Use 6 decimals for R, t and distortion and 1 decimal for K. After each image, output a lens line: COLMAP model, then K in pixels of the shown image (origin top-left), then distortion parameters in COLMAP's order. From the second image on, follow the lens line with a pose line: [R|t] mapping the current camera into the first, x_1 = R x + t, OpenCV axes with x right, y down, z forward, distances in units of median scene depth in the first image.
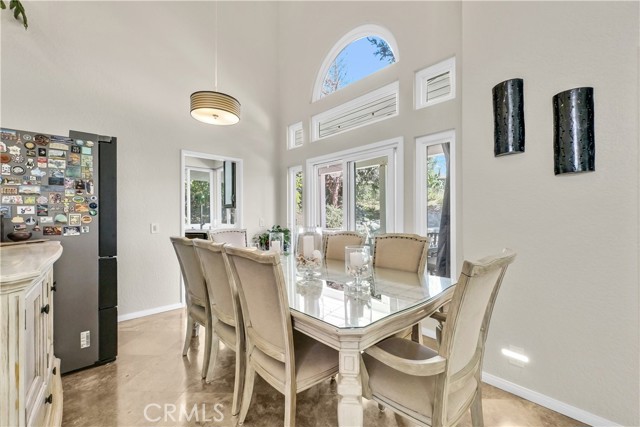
lens RADIAL K [[260.7, 0, 318.8], [0, 260.7, 216.1], [0, 0, 1]] dist [-0.001412, -0.000052]
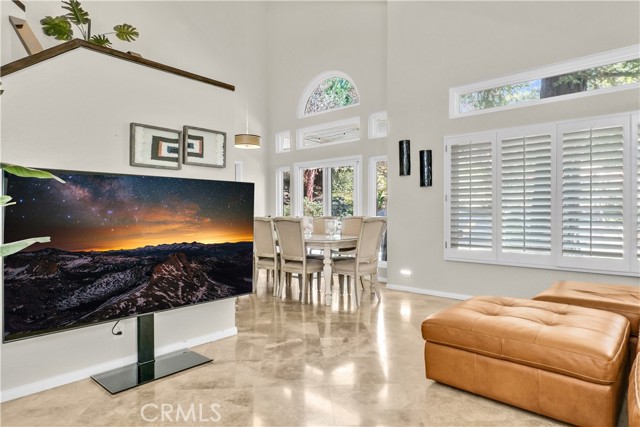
lens RADIAL K [[372.4, 0, 320.0], [0, 372.4, 214.3], [0, 0, 1]] dist [-0.001952, 0.000065]
pose [[0.995385, -0.003175, 0.095914, -0.136210], [0.002545, 0.999974, 0.006689, 0.029084], [-0.095933, -0.006414, 0.995367, -1.184263]]
